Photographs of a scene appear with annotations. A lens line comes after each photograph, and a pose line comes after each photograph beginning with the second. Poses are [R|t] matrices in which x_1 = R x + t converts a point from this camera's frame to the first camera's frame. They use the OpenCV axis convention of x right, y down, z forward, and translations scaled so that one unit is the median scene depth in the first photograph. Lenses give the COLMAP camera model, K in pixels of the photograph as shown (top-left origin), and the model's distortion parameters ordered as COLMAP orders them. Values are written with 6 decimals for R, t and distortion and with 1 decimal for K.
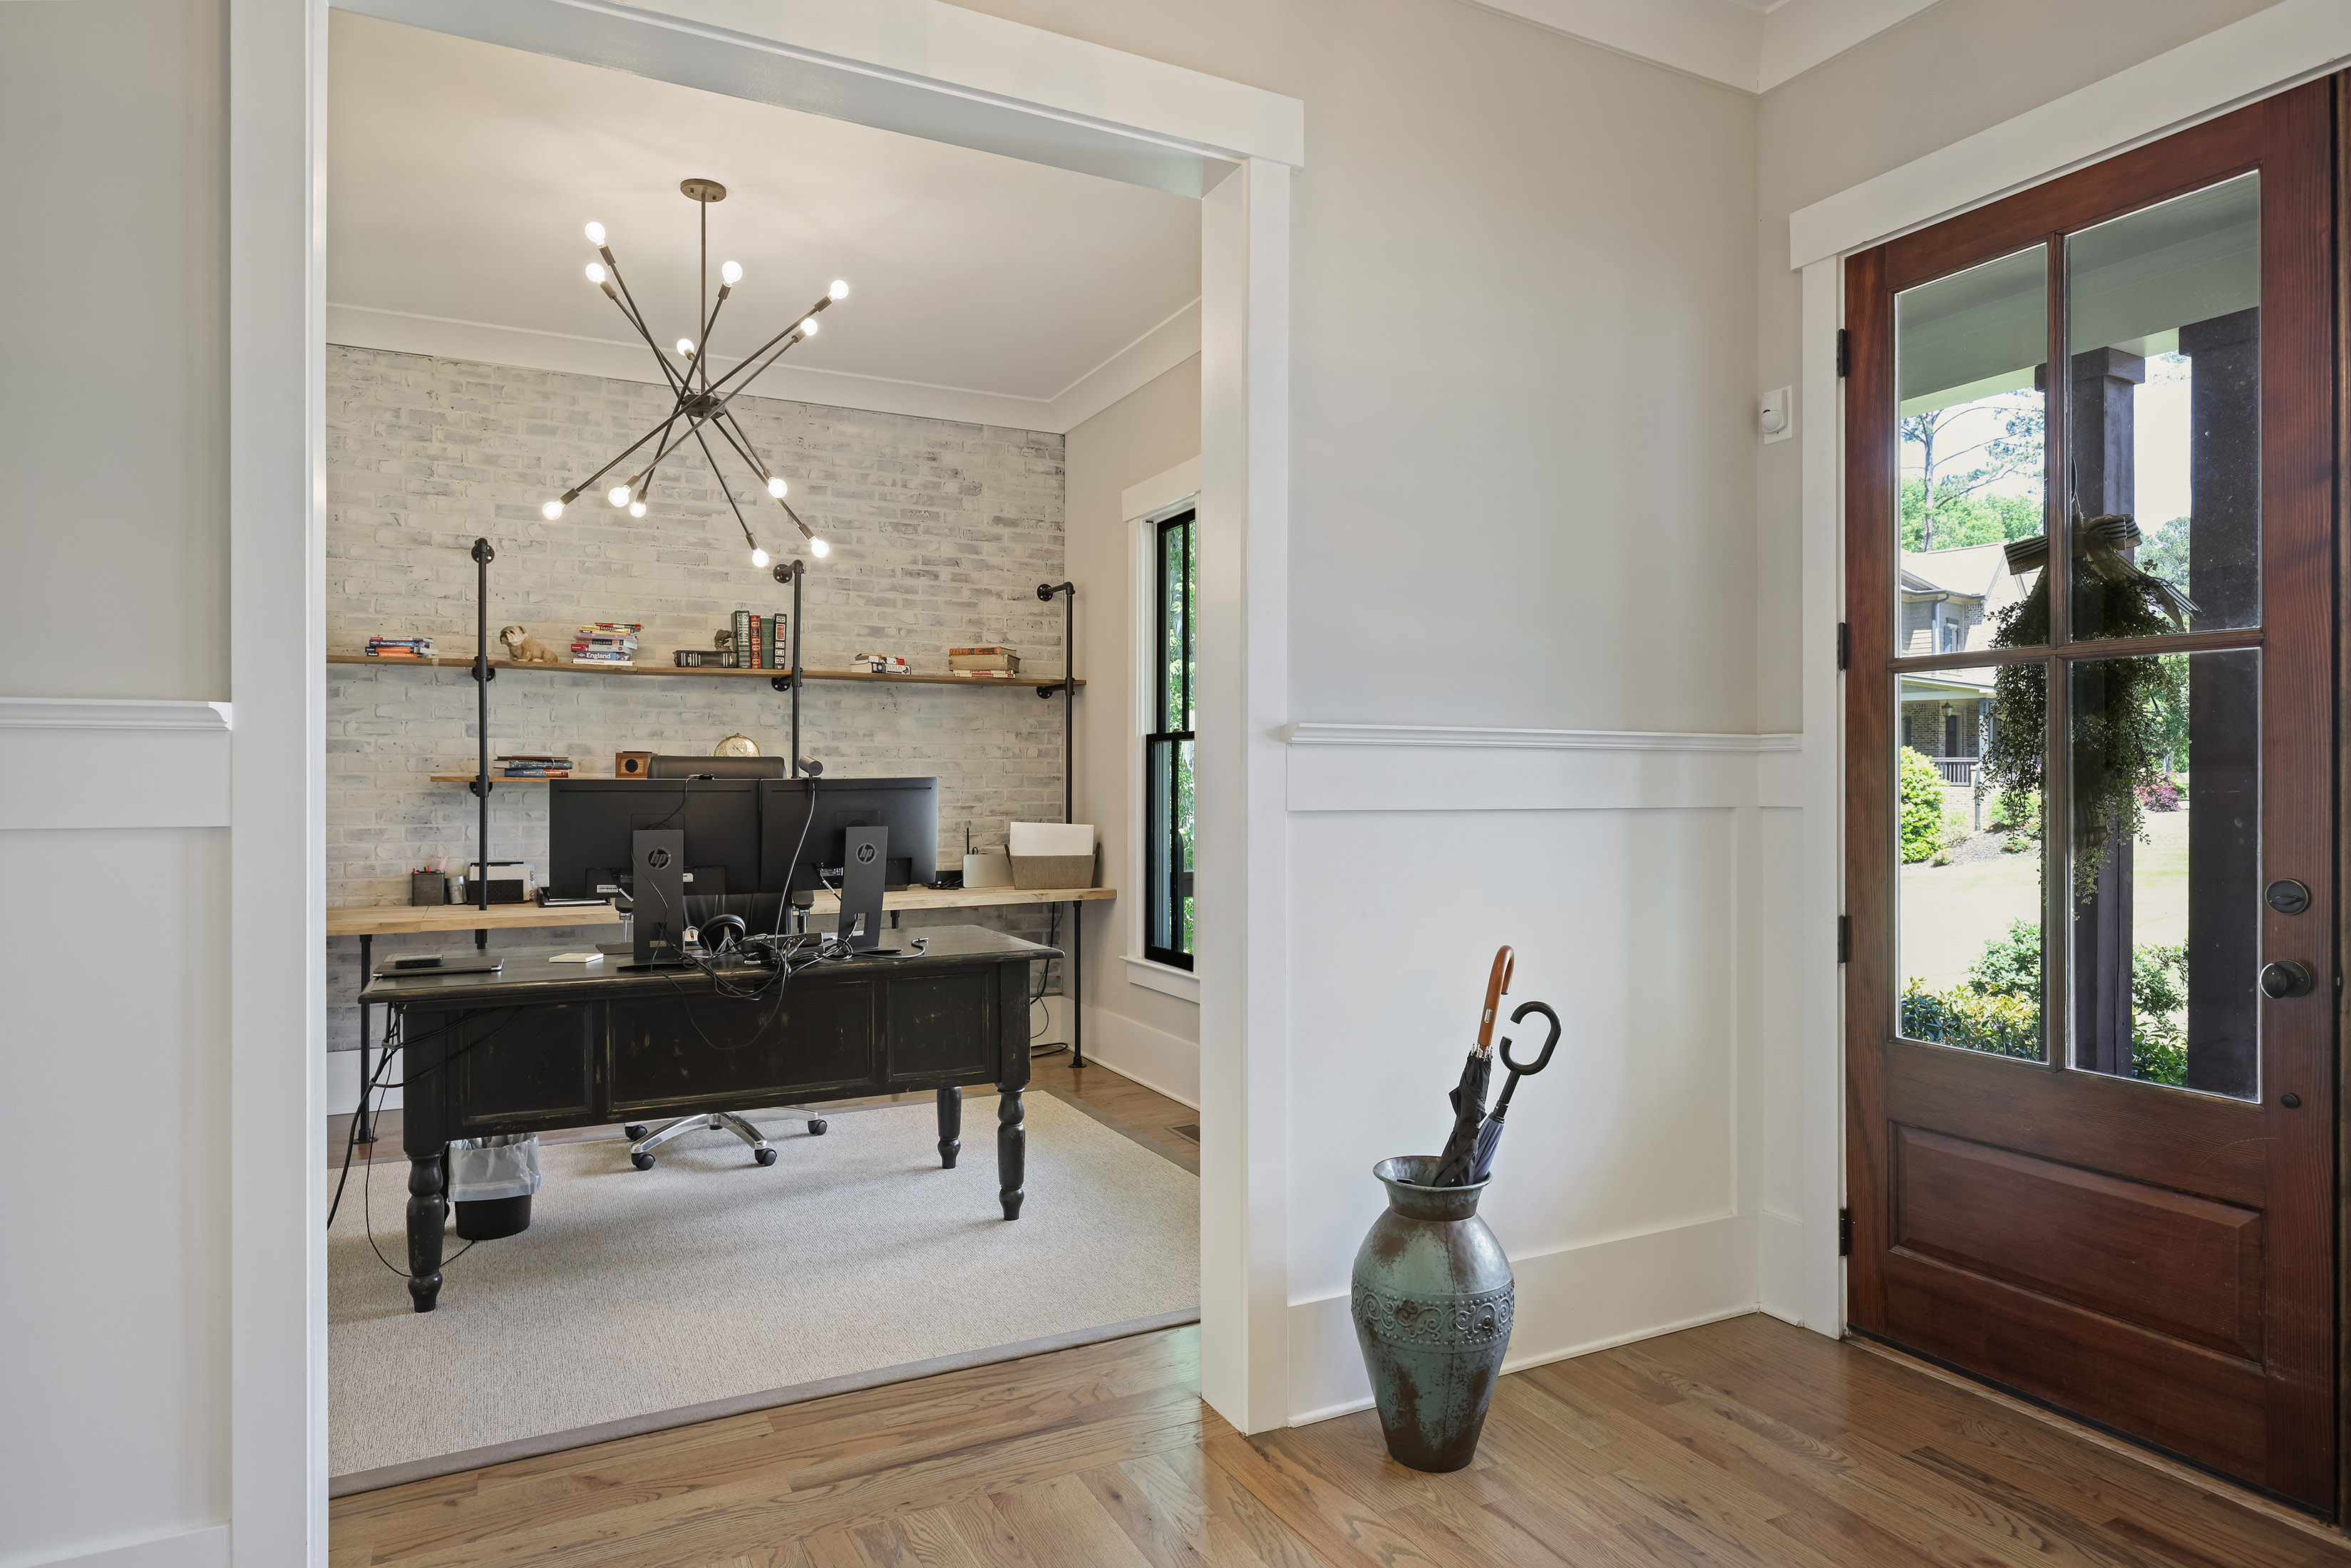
lens RADIAL K [[1356.6, 0, 1172.8], [0, 1356.6, 783.3], [0, 0, 1]] dist [-0.000015, 0.000201]
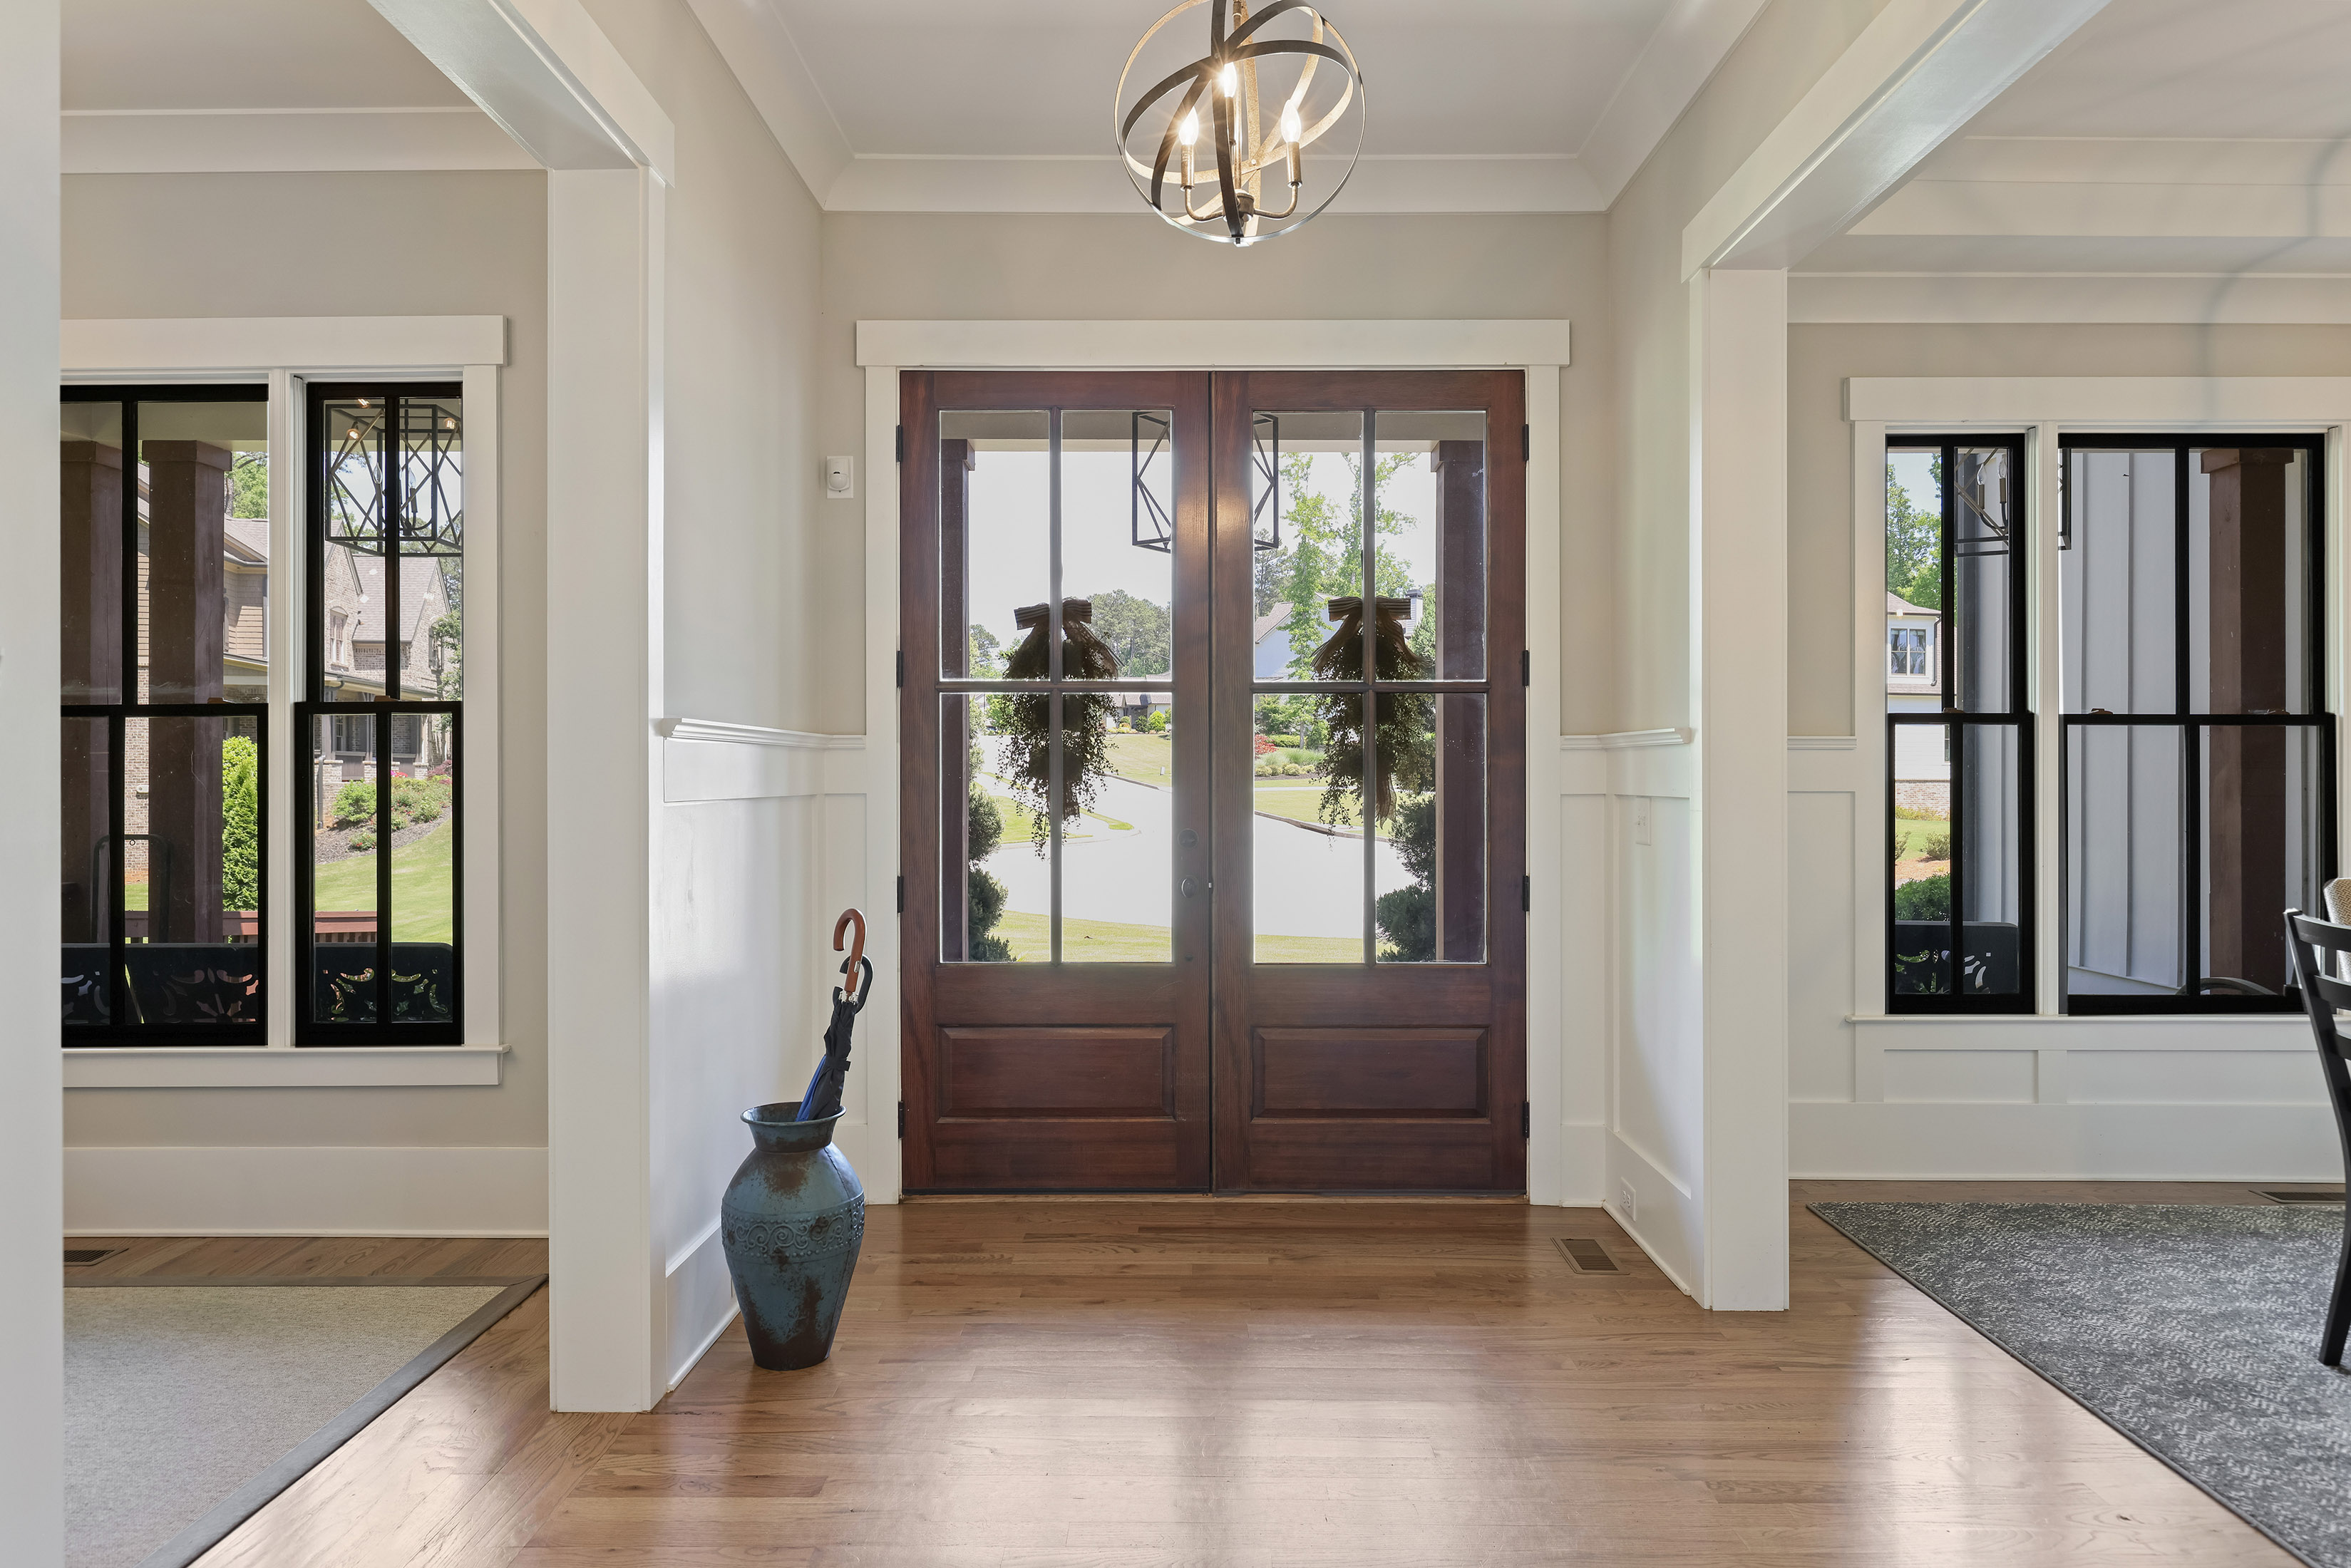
lens RADIAL K [[1501.9, 0, 1177.8], [0, 1501.9, 777.2], [0, 0, 1]] dist [0.002053, 0.000260]
pose [[0.453510, -0.003662, 0.891244, -0.733637], [0.004092, 0.999990, 0.002026, 0.001136], [-0.891242, 0.002728, 0.453520, 0.120908]]
